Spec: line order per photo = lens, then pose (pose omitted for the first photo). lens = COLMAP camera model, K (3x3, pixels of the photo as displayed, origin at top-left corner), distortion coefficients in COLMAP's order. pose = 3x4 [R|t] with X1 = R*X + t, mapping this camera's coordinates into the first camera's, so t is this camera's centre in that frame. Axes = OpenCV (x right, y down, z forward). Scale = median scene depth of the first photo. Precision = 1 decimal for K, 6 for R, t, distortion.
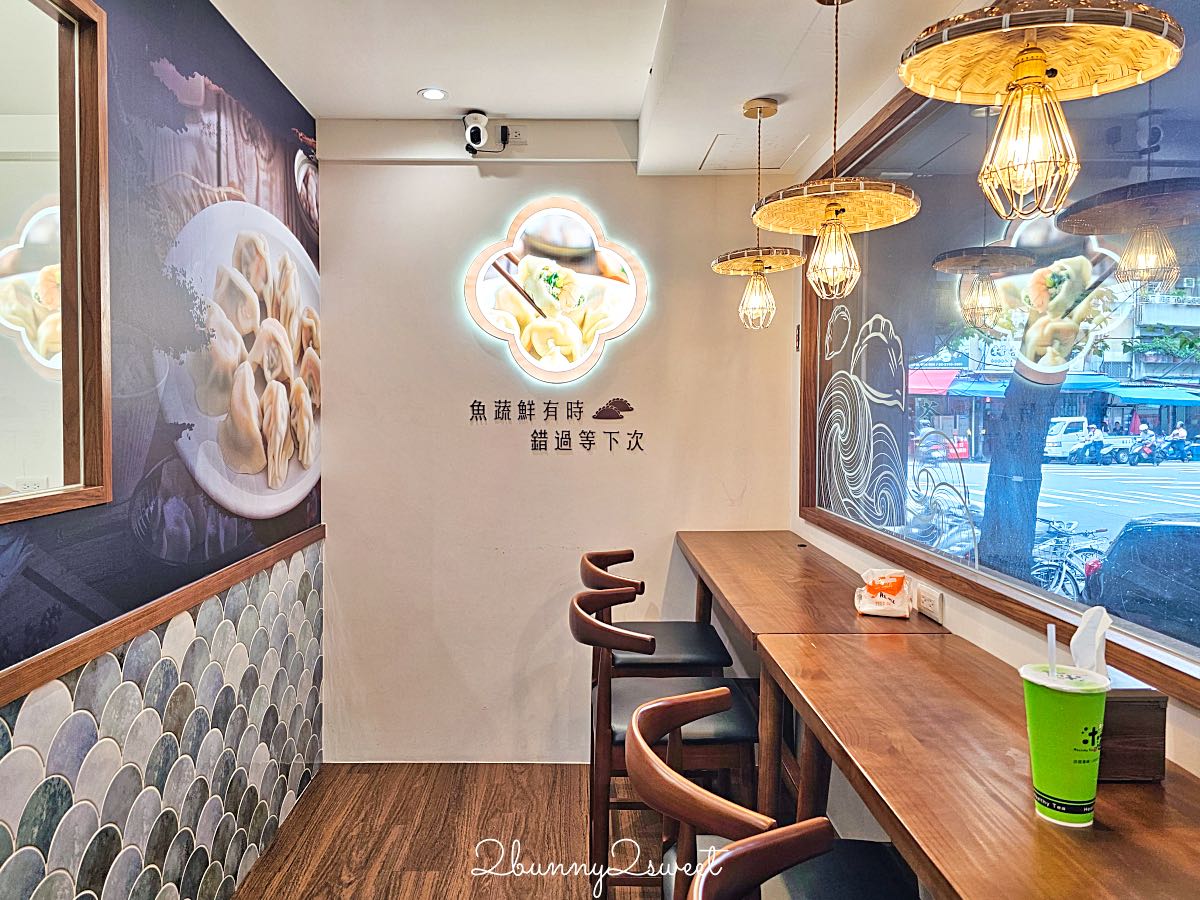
lens RADIAL K [[824.5, 0, 601.4], [0, 824.5, 435.5], [0, 0, 1]] dist [0.061015, -0.050429]
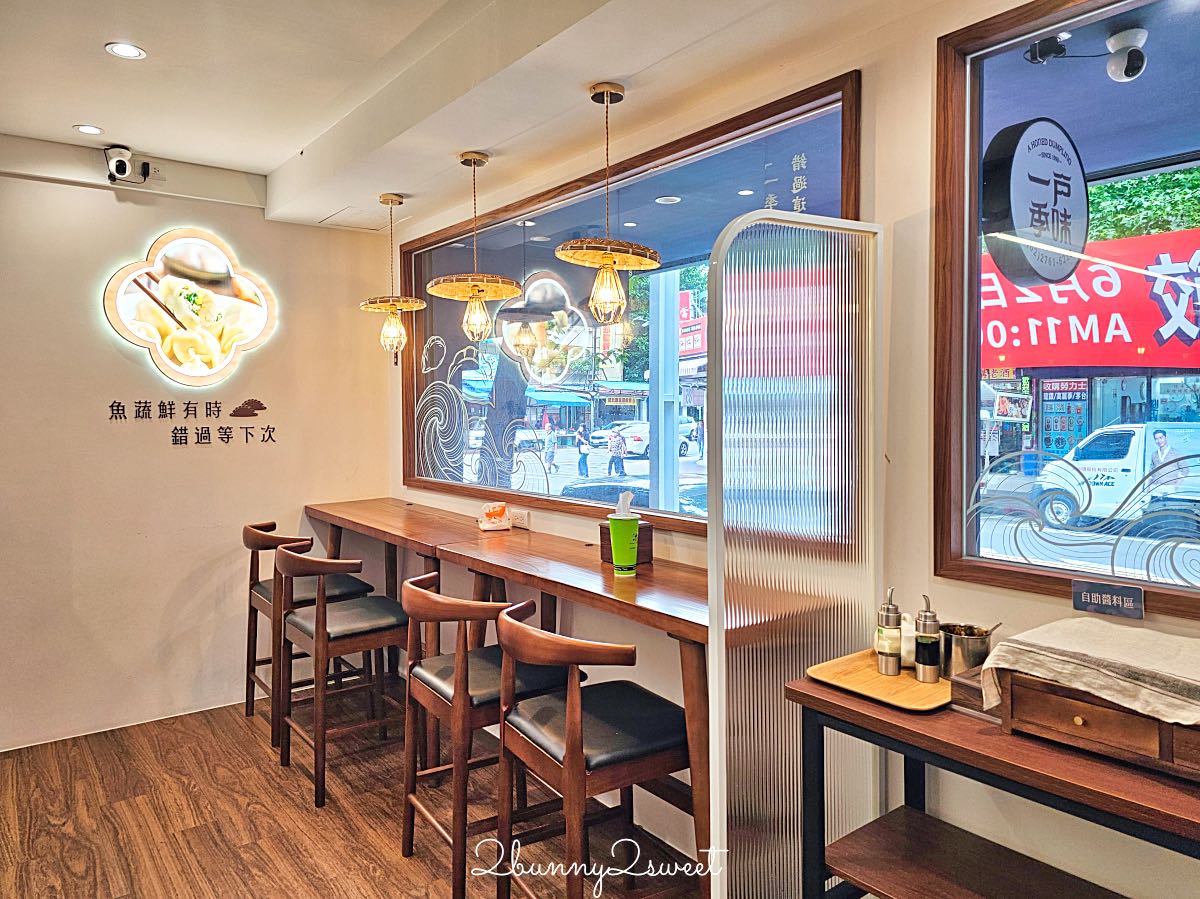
lens RADIAL K [[914.0, 0, 600.0], [0, 914.0, 449.5], [0, 0, 1]] dist [0.027080, -0.072318]
pose [[0.788085, -0.032323, 0.614717, -0.408290], [0.026324, 0.999477, 0.018806, 0.016729], [-0.615004, 0.001361, 0.788523, -0.377689]]
